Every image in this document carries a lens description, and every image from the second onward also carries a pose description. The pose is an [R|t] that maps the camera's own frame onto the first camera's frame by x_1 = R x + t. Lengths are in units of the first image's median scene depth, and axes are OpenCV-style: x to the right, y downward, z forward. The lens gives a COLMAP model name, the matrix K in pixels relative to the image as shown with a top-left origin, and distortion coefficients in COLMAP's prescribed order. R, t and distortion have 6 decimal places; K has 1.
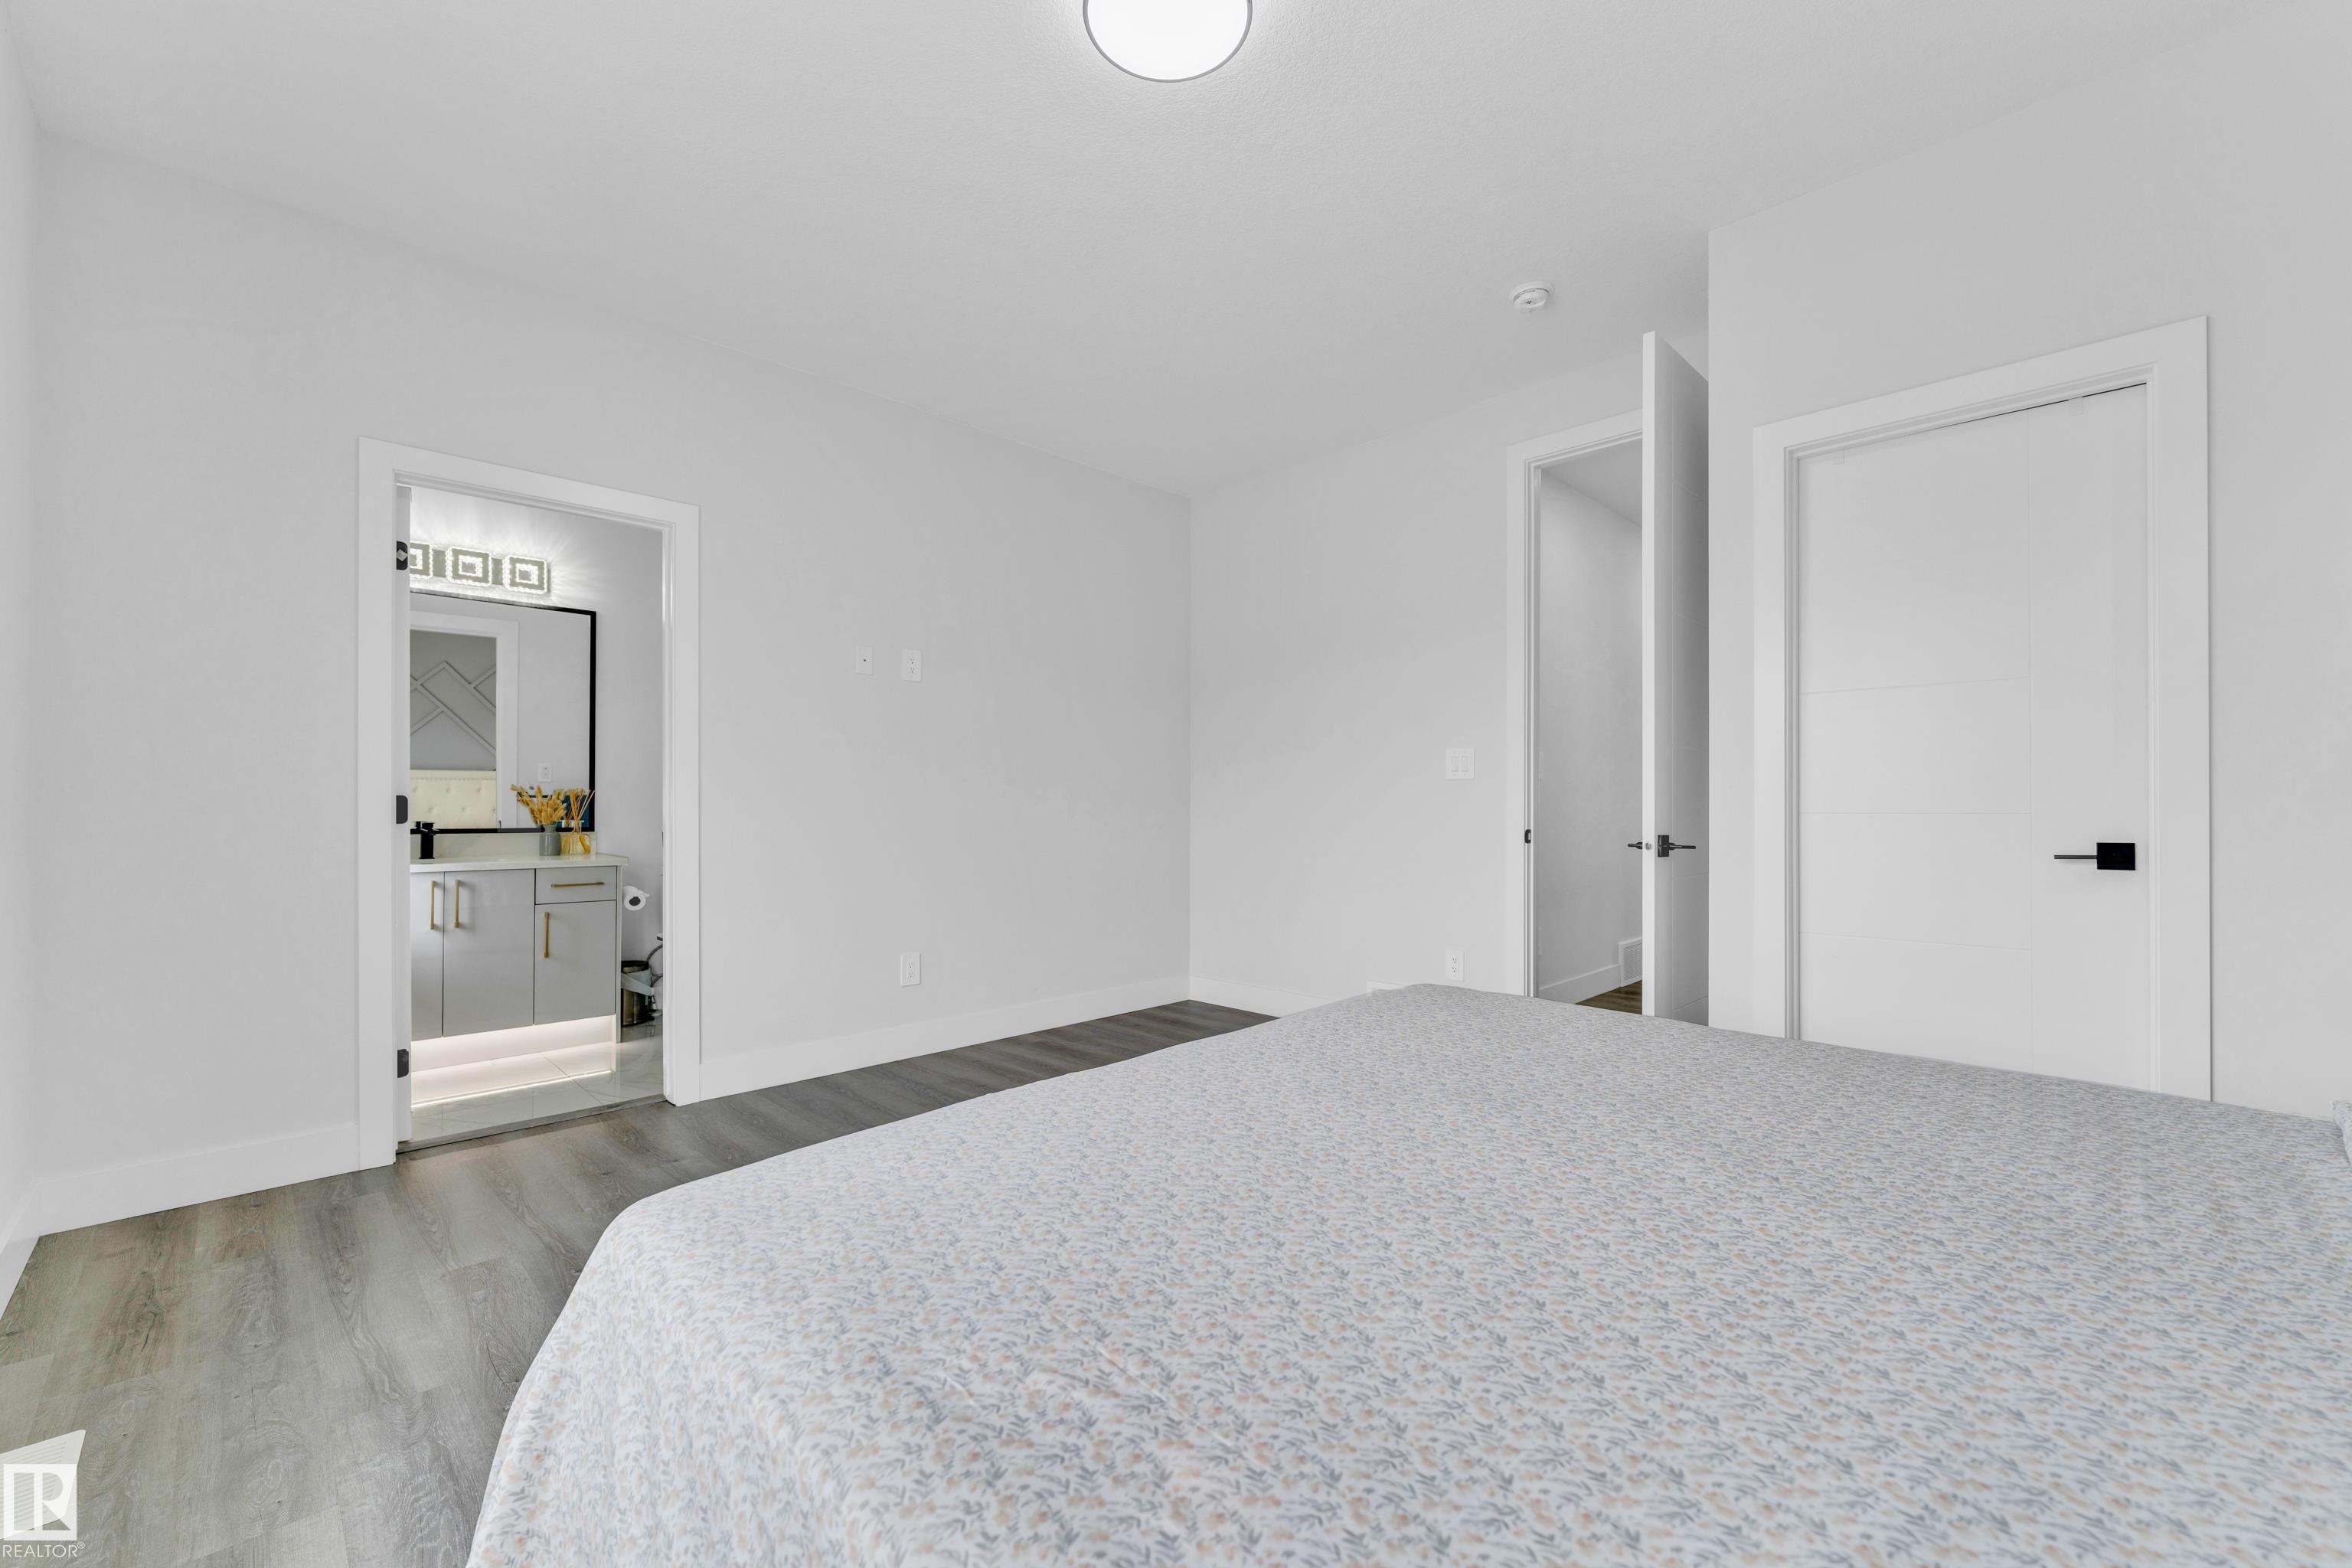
lens RADIAL K [[949.9, 0, 1165.1], [0, 949.9, 799.7], [0, 0, 1]] dist [0.002733, 0.000178]
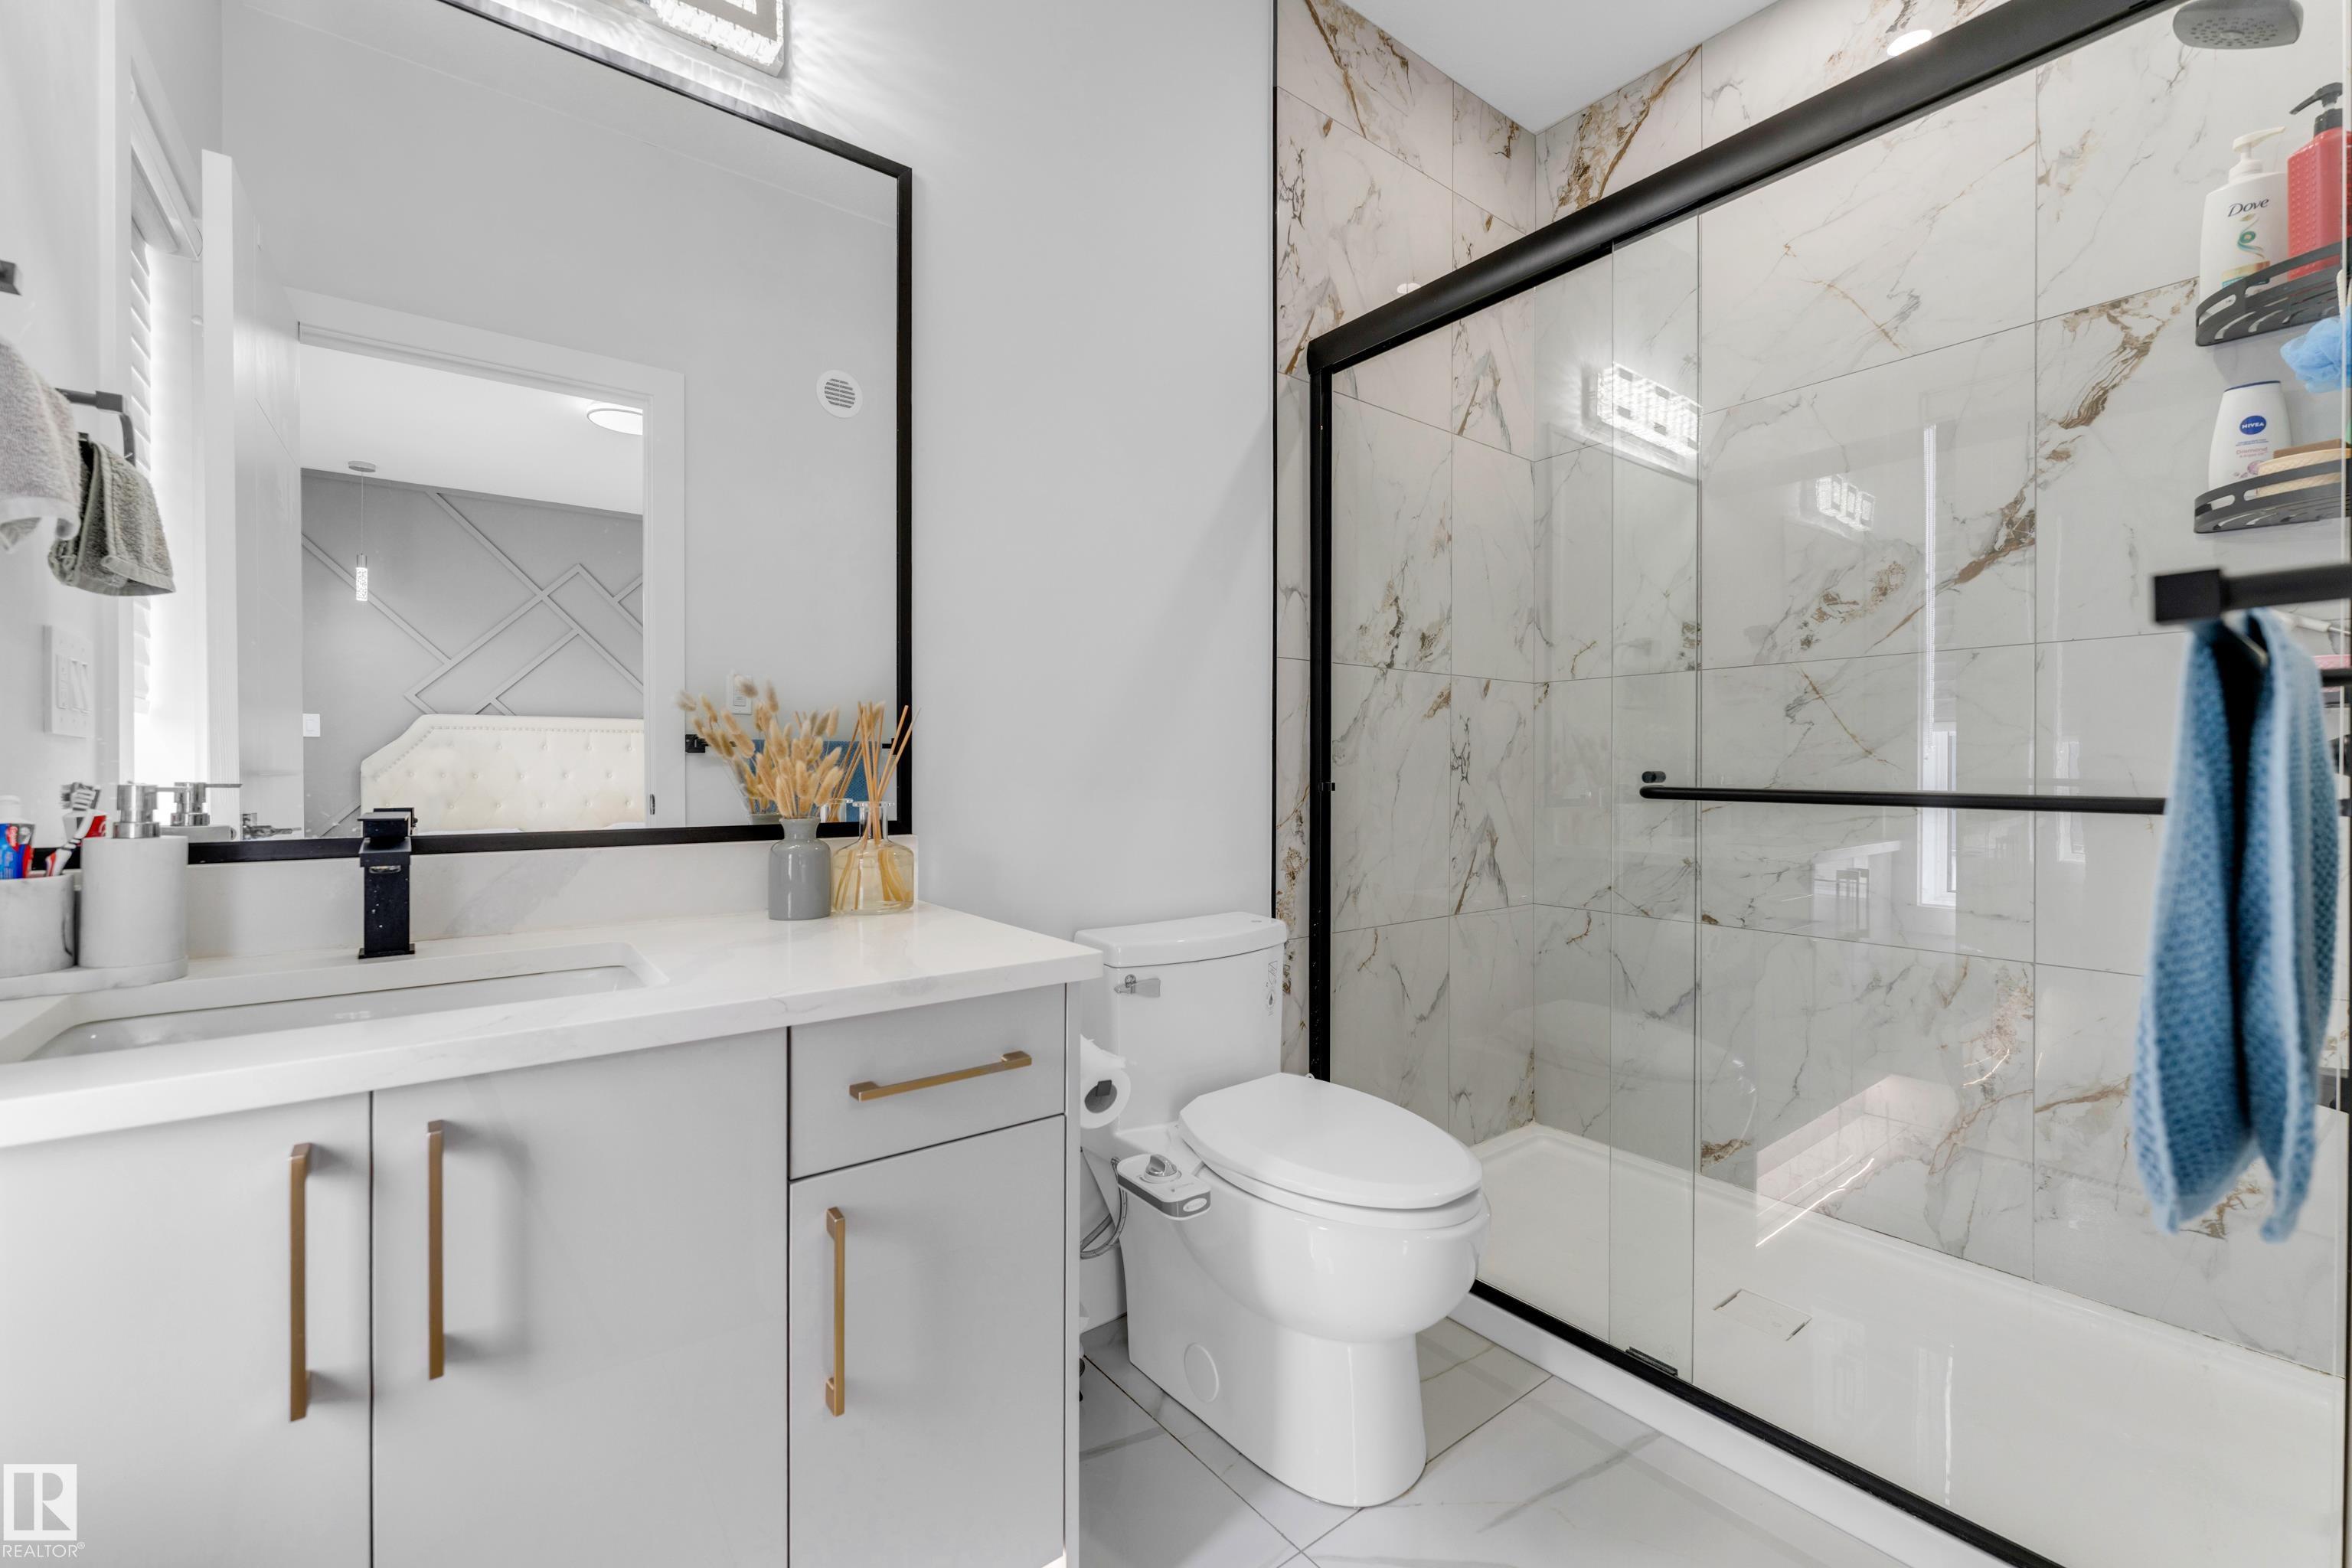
lens RADIAL K [[949.9, 0, 1177.7], [0, 949.9, 775.6], [0, 0, 1]] dist [0.002733, 0.000178]
pose [[0.994487, 0.000196, -0.104864, -0.523021], [0.001141, 0.999919, 0.012691, 0.010377], [0.104858, -0.012741, 0.994406, 0.752126]]
